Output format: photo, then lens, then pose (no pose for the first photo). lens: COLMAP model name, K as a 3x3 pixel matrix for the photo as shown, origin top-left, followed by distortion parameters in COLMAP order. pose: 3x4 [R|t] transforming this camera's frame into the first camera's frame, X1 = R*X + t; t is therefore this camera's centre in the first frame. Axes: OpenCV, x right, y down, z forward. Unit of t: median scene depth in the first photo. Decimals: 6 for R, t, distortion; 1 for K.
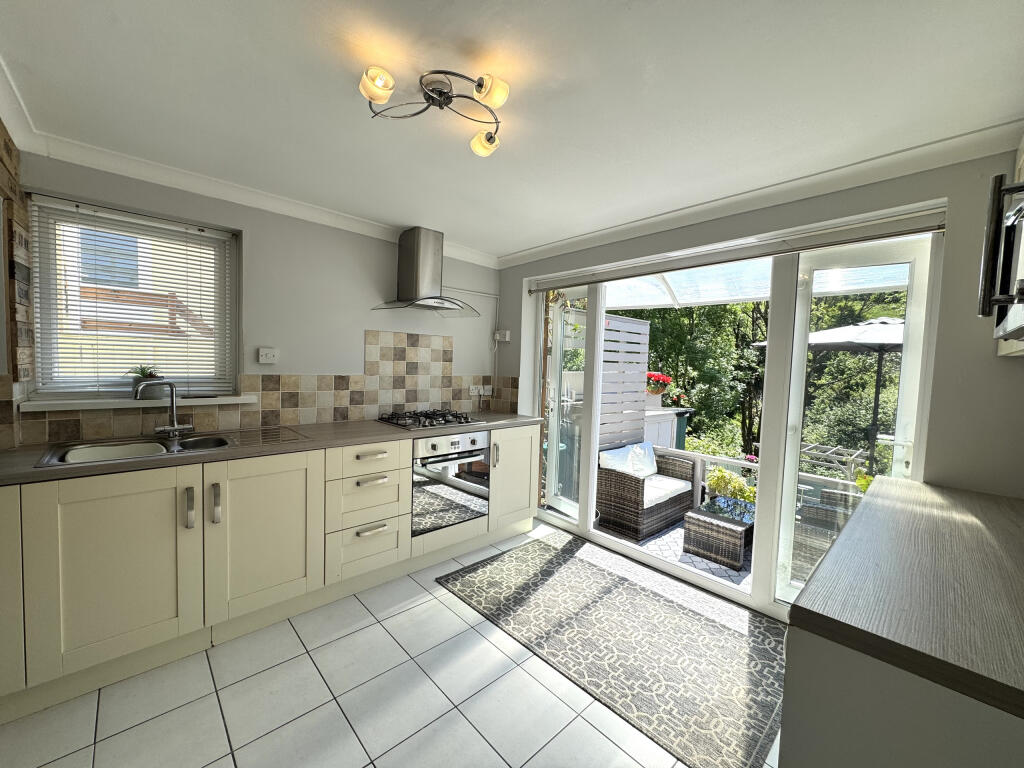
lens RADIAL K [[413.4, 0, 517.2], [0, 413.4, 382.0], [0, 0, 1]] dist [0.002913, 0.000253]
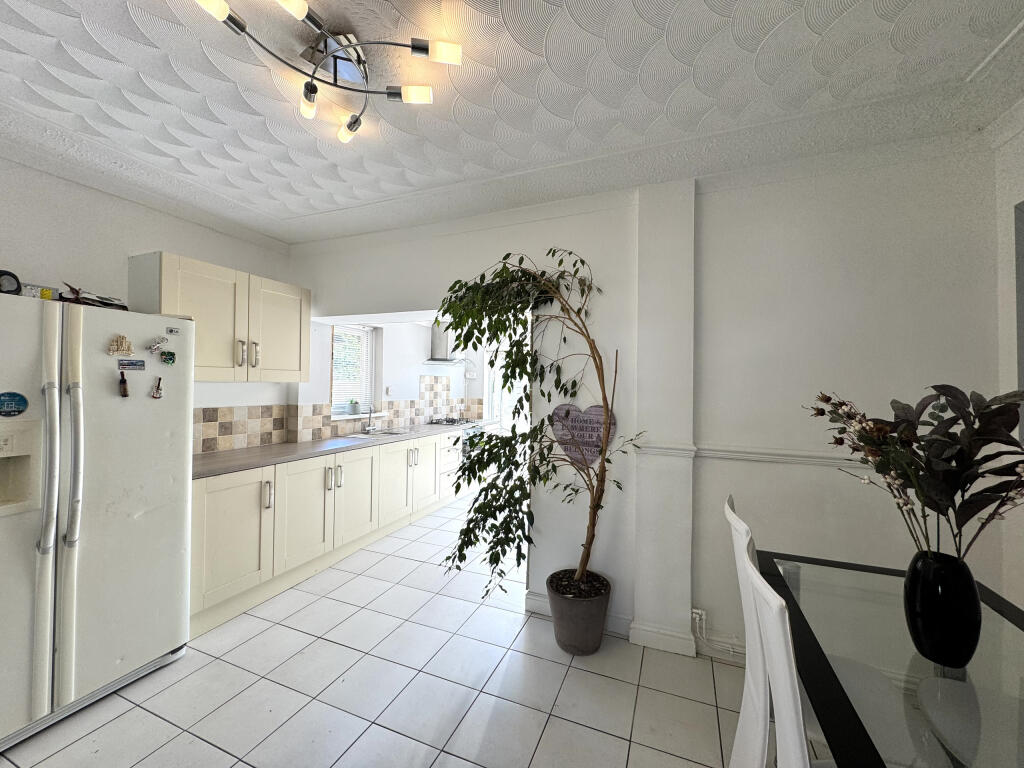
lens RADIAL K [[413.4, 0, 510.7], [0, 413.4, 384.2], [0, 0, 1]] dist [0.002913, 0.000253]
pose [[0.920597, -0.023138, 0.389827, -0.671791], [0.042770, 0.998212, -0.041755, 0.007722], [-0.388164, 0.055113, 0.919941, -0.801837]]
